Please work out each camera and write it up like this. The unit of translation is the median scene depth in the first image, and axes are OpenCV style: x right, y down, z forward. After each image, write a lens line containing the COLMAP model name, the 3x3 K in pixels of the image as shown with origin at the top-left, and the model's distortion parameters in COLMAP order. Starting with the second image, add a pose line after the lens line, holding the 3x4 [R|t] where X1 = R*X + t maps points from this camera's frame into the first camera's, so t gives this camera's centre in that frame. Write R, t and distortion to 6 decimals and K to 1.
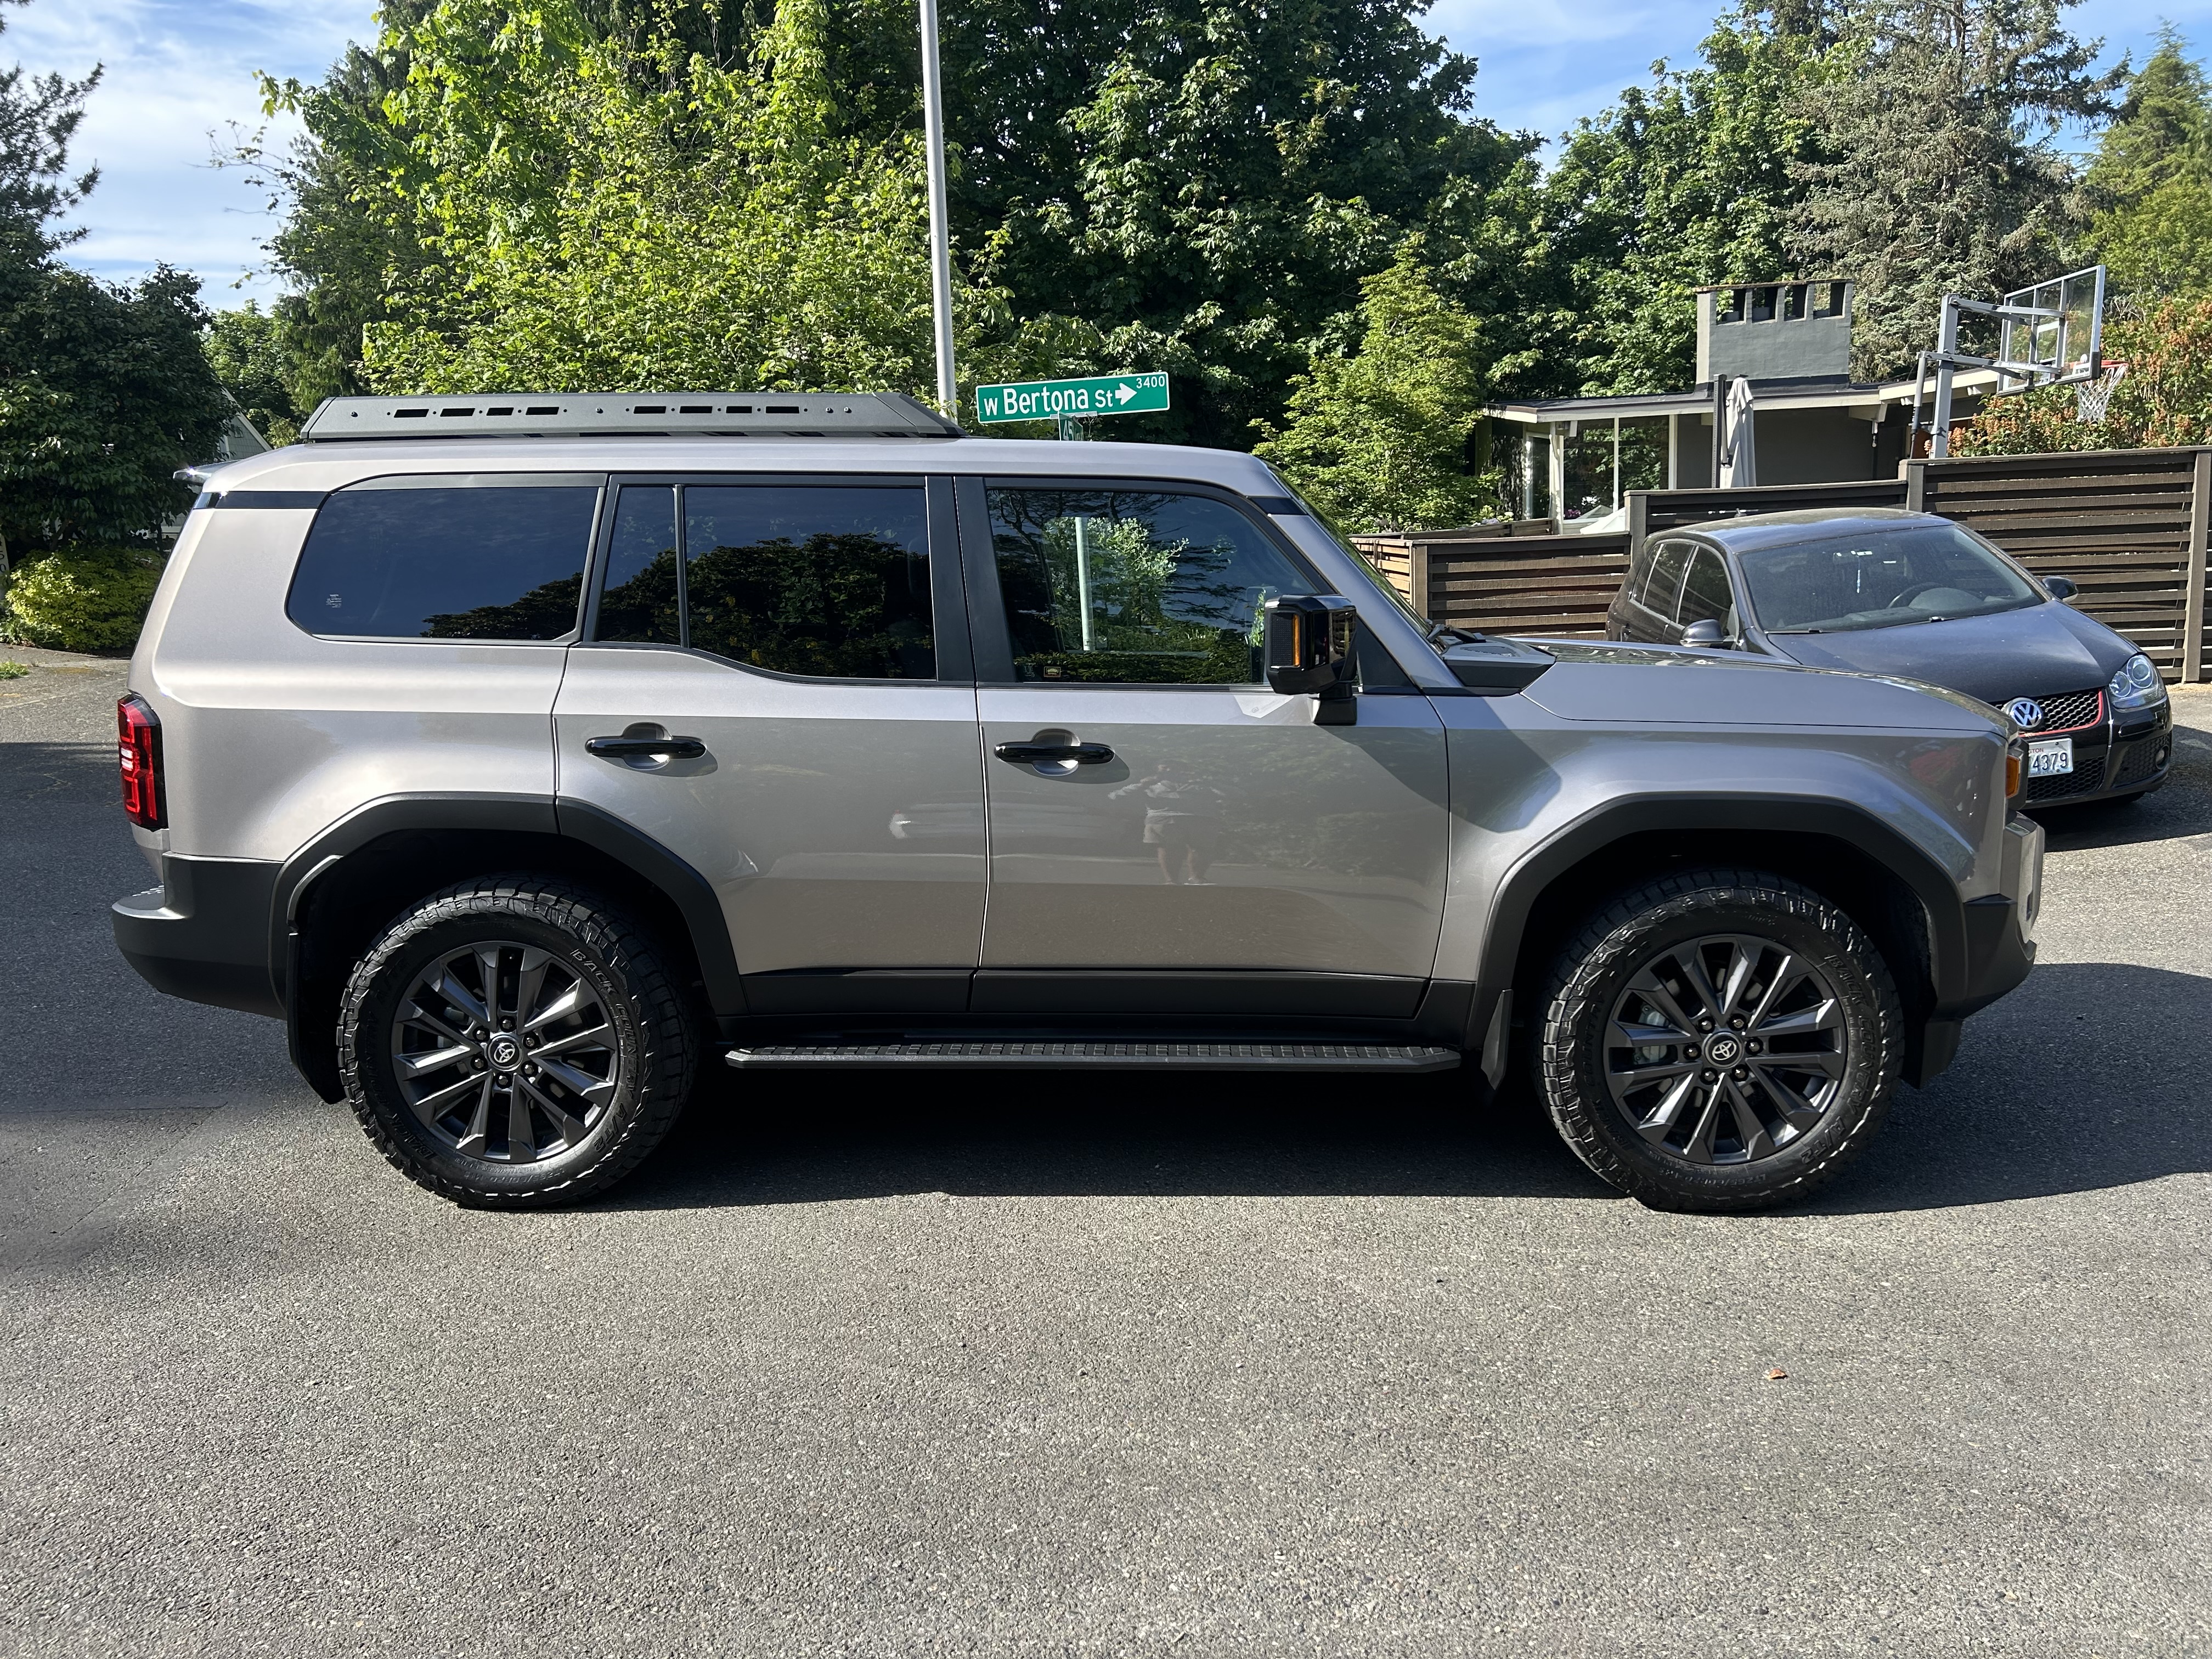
lens RADIAL K [[1649.2, 0, 1112.8], [0, 1649.2, 819.5], [0, 0, 1]] dist [0.069221, -0.078435]
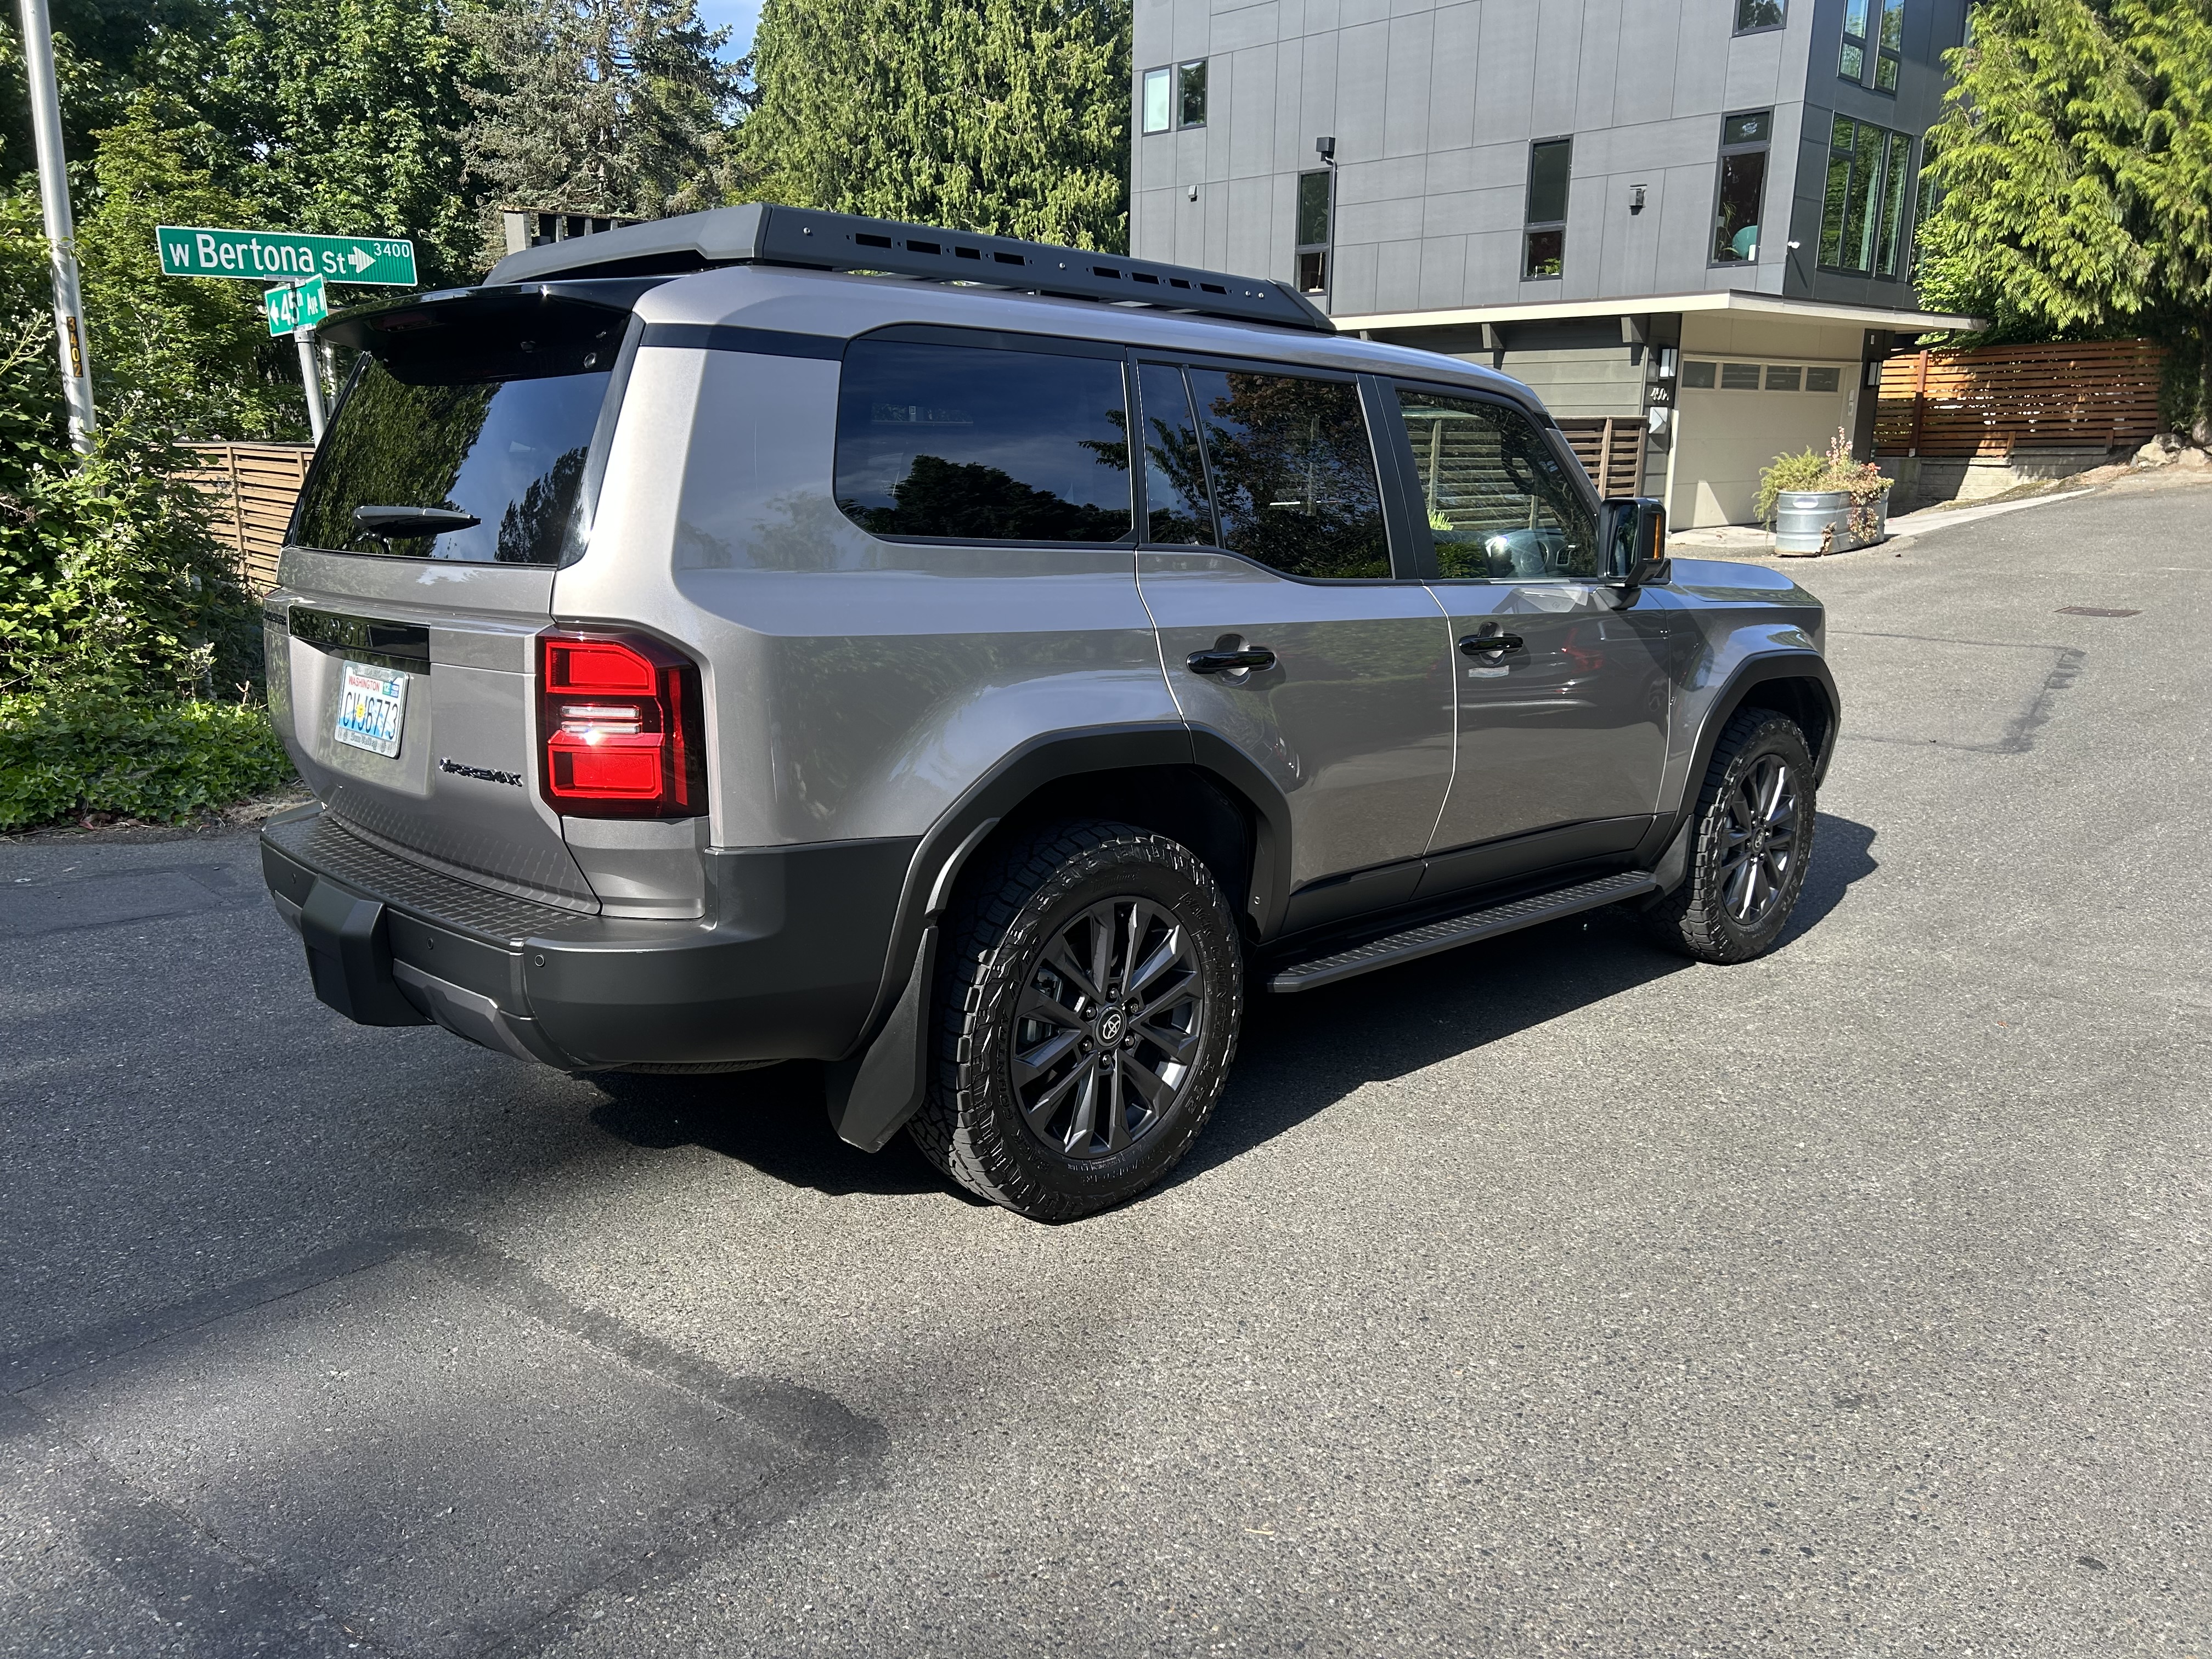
lens RADIAL K [[1649.2, 0, 1112.8], [0, 1649.2, 819.5], [0, 0, 1]] dist [0.069221, -0.078435]
pose [[0.692756, -0.117084, 0.711604, -0.358573], [0.088365, 0.993079, 0.077372, -0.011726], [-0.715738, 0.009281, 0.698307, 0.153407]]
